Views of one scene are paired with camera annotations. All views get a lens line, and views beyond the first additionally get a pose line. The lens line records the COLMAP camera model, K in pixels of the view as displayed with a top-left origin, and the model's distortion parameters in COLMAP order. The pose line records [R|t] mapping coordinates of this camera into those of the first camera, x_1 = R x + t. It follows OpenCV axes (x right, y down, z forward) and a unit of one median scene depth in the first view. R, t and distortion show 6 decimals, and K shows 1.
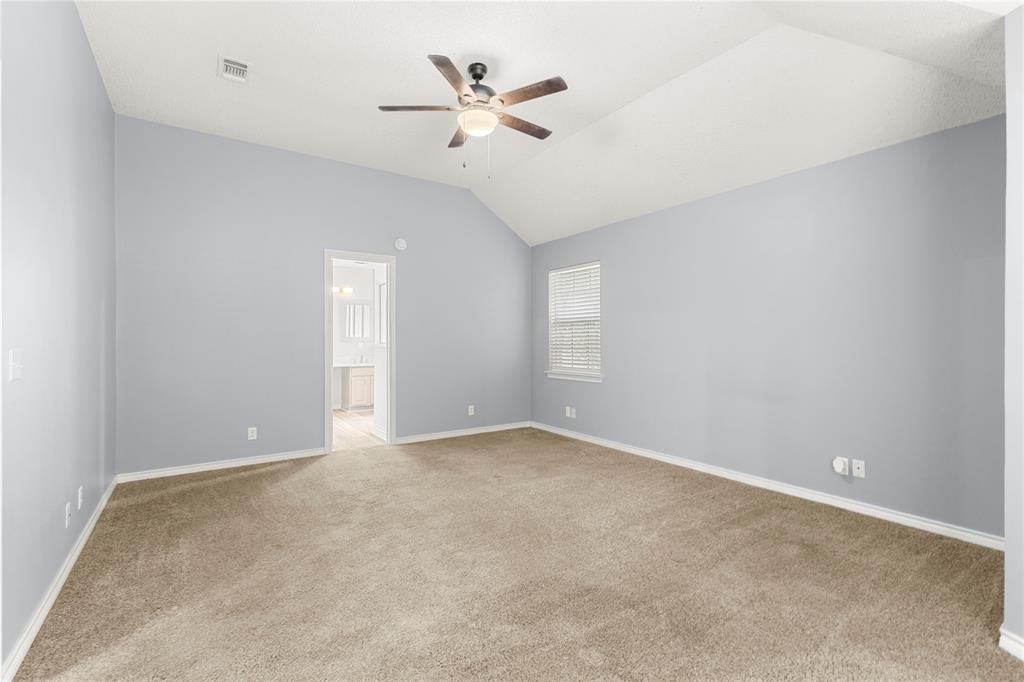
lens RADIAL K [[452.4, 0, 512.0], [0, 452.4, 341.0], [0, 0, 1]] dist [0.000111, 0.000005]
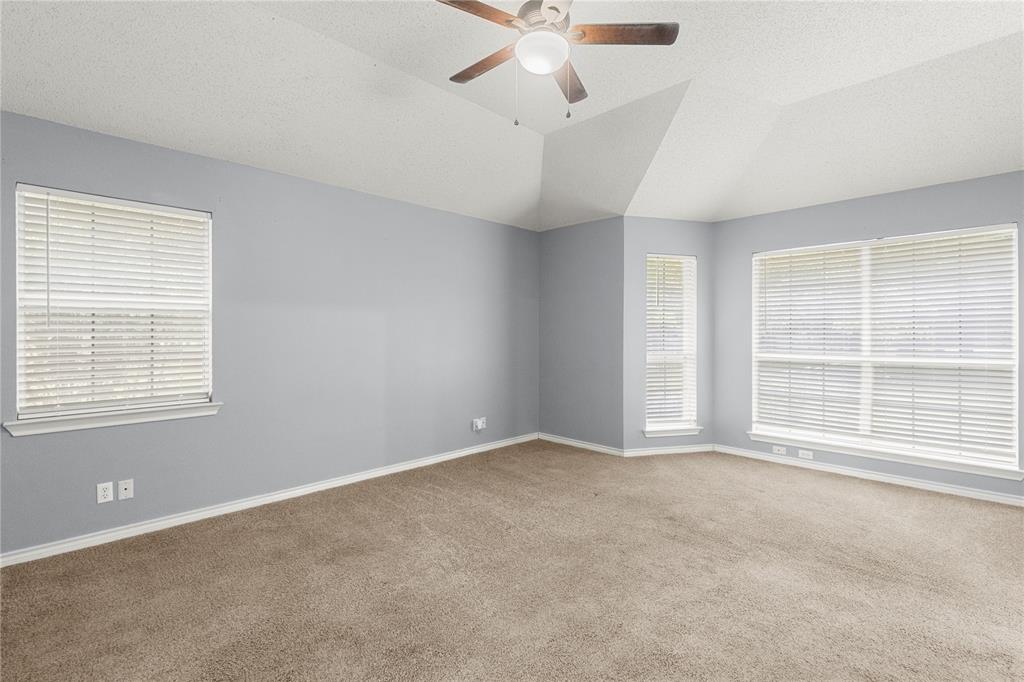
lens RADIAL K [[461.2, 0, 520.1], [0, 461.2, 322.7], [0, 0, 1]] dist [0.000981, -0.000656]
pose [[-0.183156, 0.023216, 0.982810, -0.791562], [0.005267, 0.999730, -0.022634, -0.021885], [-0.983070, 0.001031, -0.183228, 1.143614]]
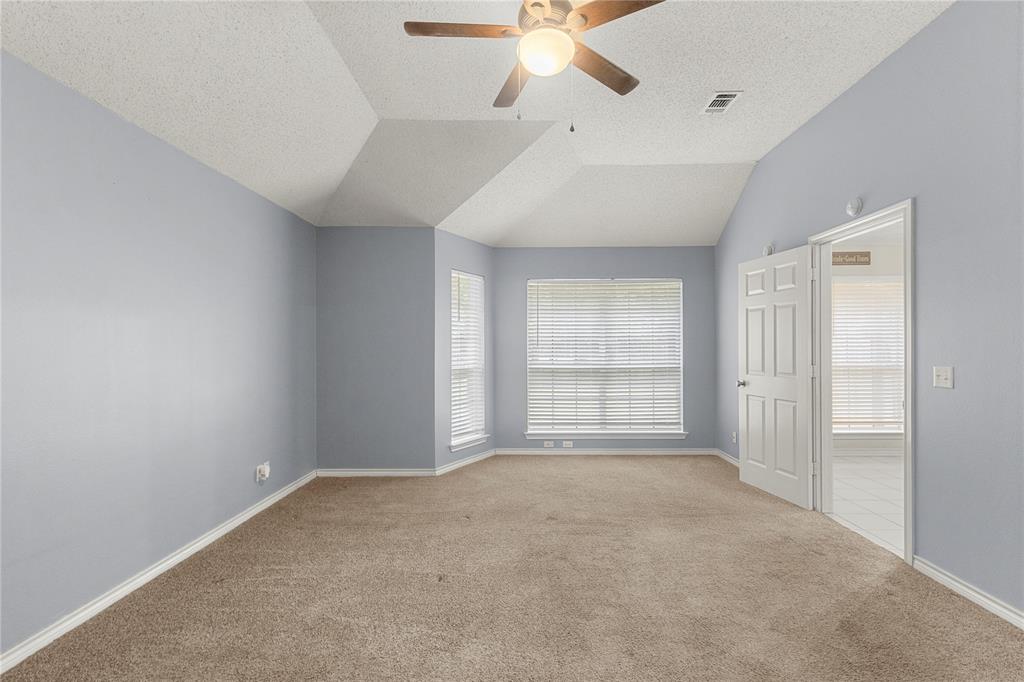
lens RADIAL K [[459.7, 0, 523.2], [0, 459.7, 338.4], [0, 0, 1]] dist [0.007024, -0.001040]
pose [[-0.817414, 0.014805, 0.575860, -0.446947], [0.008480, 0.999871, -0.013669, -0.029924], [-0.575988, -0.006290, -0.817434, 1.560598]]
